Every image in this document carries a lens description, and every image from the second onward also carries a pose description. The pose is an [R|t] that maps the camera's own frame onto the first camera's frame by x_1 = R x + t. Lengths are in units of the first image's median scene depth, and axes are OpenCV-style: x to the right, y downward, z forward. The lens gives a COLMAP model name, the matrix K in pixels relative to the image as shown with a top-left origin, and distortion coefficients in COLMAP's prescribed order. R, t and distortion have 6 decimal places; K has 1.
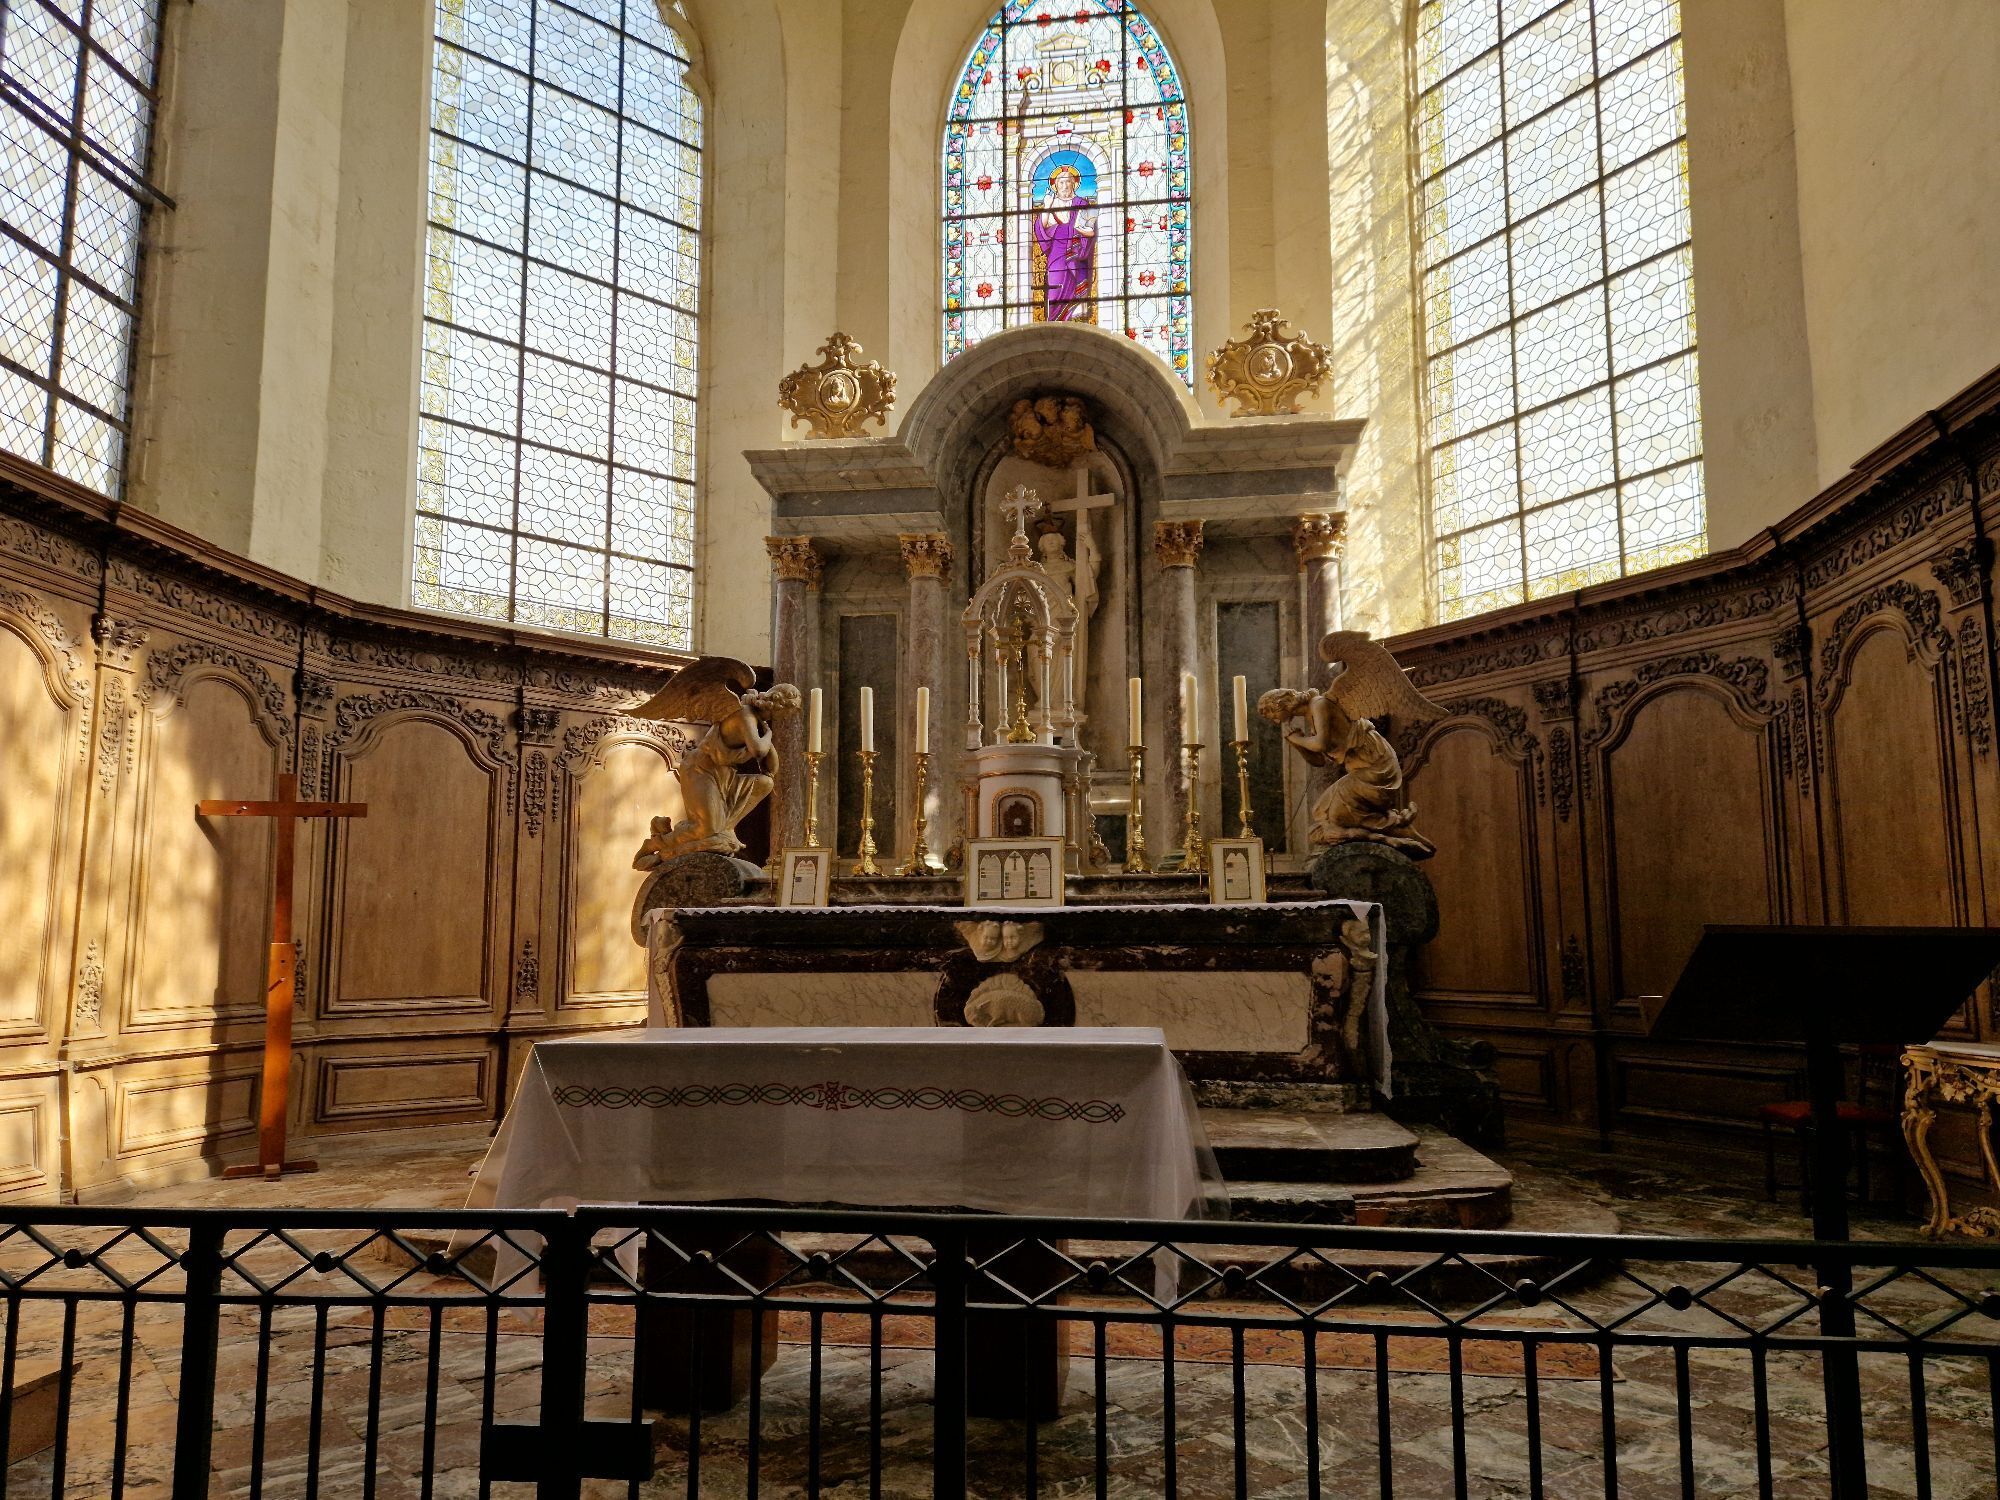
lens RADIAL K [[1350.8, 0, 1000.1], [0, 1350.8, 763.2], [0, 0, 1]] dist [0.070579, -0.047280]
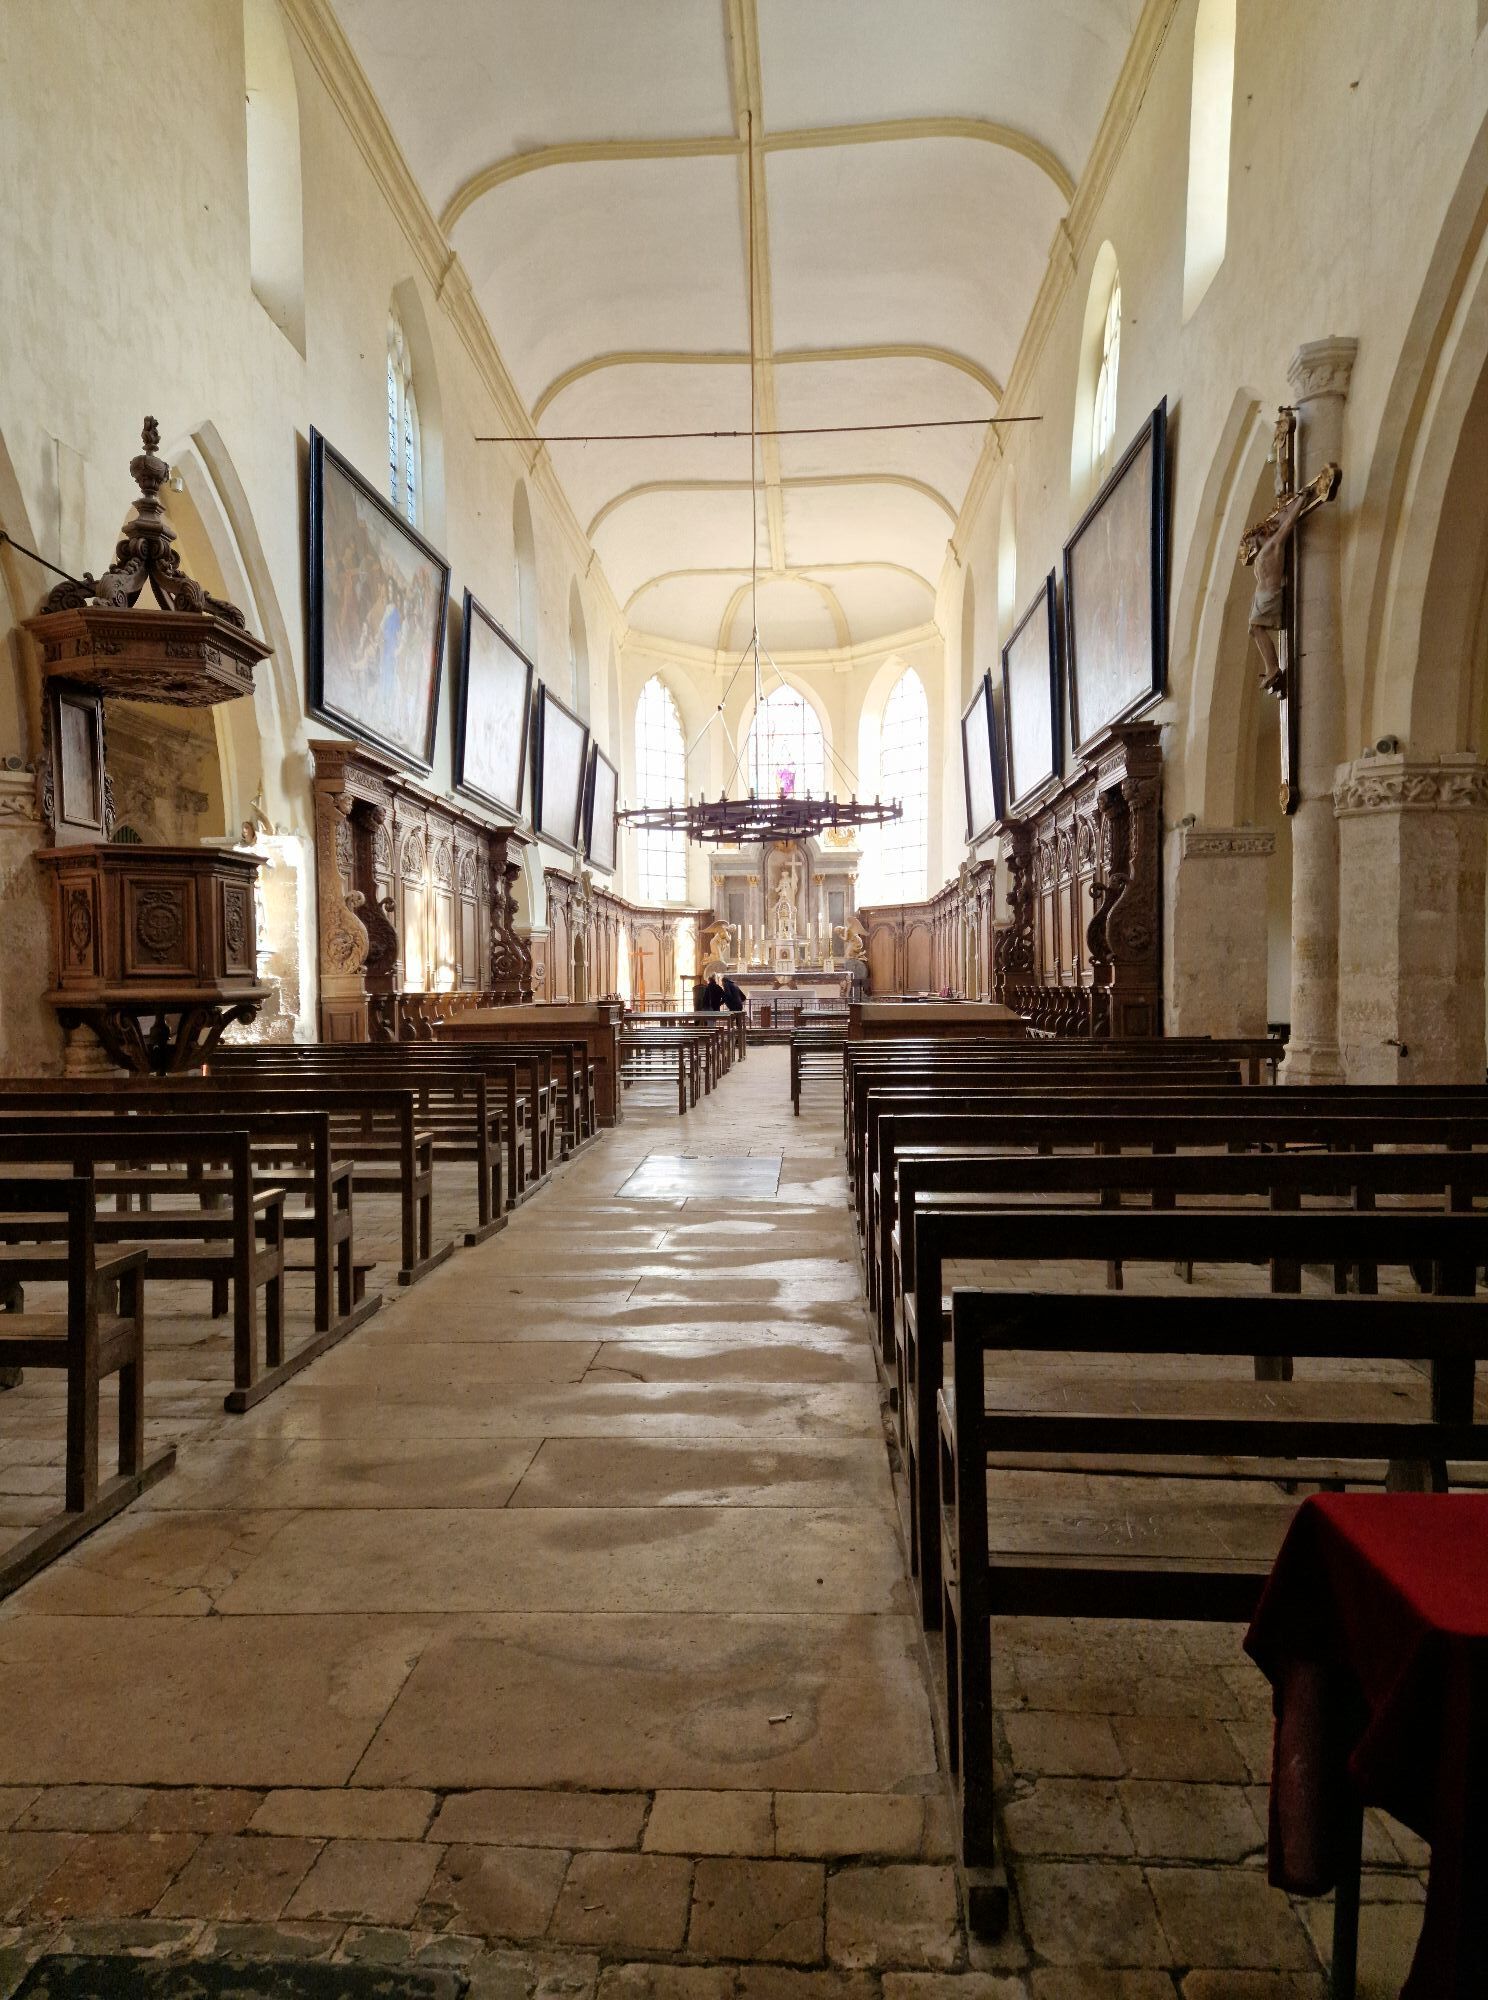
lens RADIAL K [[1350.8, 0, 744.9], [0, 1350.8, 1000.9], [0, 0, 1]] dist [0.070579, -0.047280]
pose [[0.997166, -0.009221, 0.074670, -0.426457], [-0.002052, 0.988759, 0.149502, -0.447311], [-0.075210, -0.149231, 0.985938, -3.279369]]
